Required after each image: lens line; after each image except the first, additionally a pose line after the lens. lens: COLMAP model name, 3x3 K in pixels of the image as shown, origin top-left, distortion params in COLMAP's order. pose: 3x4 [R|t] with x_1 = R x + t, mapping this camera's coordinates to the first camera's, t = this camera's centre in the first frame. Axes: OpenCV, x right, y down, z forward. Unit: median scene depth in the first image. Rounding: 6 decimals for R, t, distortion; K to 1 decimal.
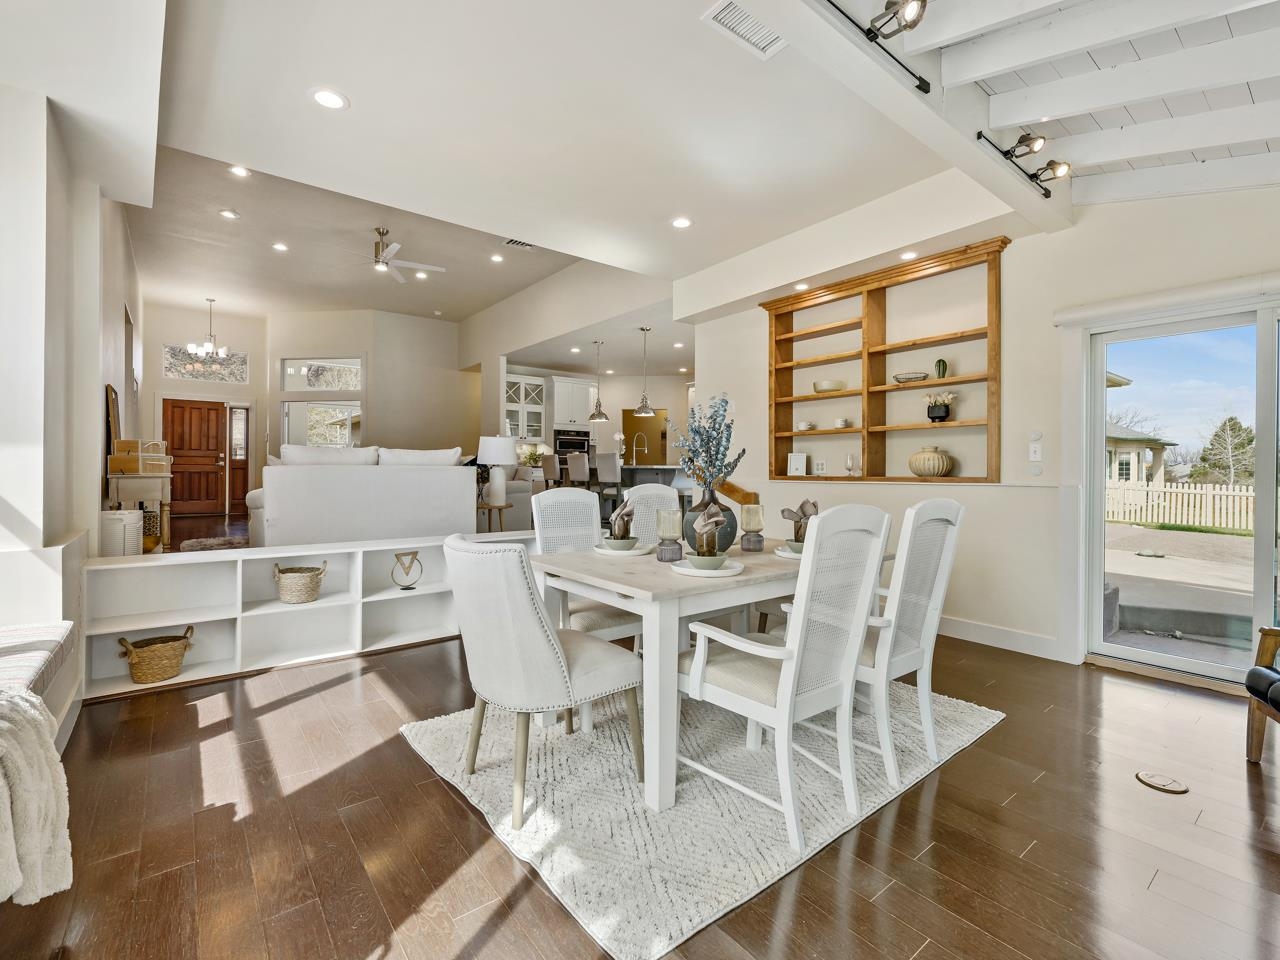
lens RADIAL K [[585.1, 0, 636.5], [0, 585.1, 465.5], [0, 0, 1]] dist [0.003856, 0.000297]
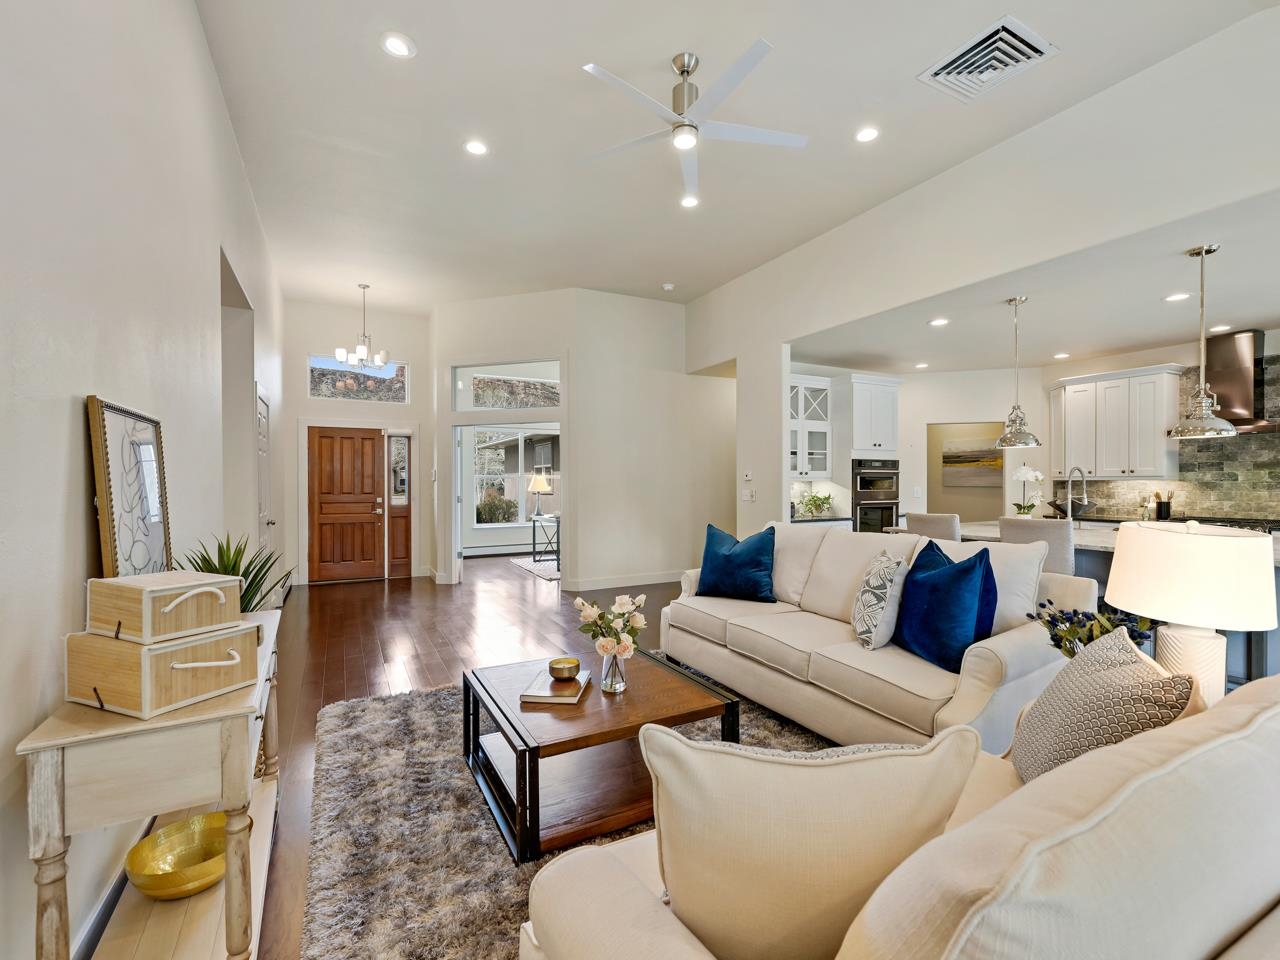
lens RADIAL K [[574.5, 0, 635.9], [0, 574.5, 482.2], [0, 0, 1]] dist [-0.000657, -0.000028]
pose [[0.982621, -0.008006, -0.185448, -0.255112], [0.009313, 0.999938, 0.006178, -0.042384], [0.185387, -0.007798, 0.982635, 0.348492]]
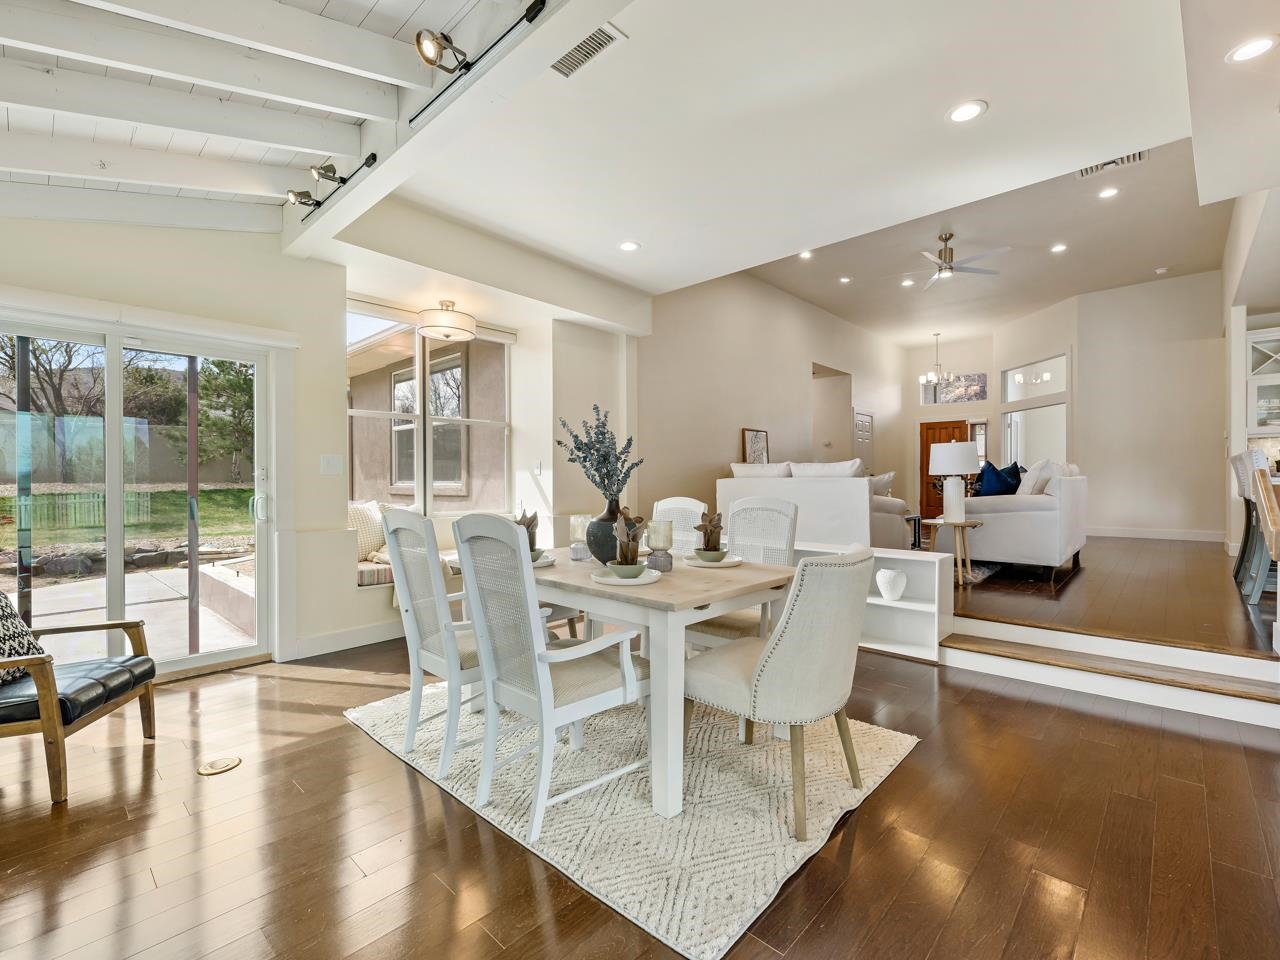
lens RADIAL K [[574.5, 0, 635.9], [0, 574.5, 482.2], [0, 0, 1]] dist [-0.000657, -0.000028]
pose [[0.148682, -0.000421, -0.988885, 0.284246], [0.010176, 0.999948, 0.001104, 0.002042], [0.988833, -0.010227, 0.148678, 0.223973]]
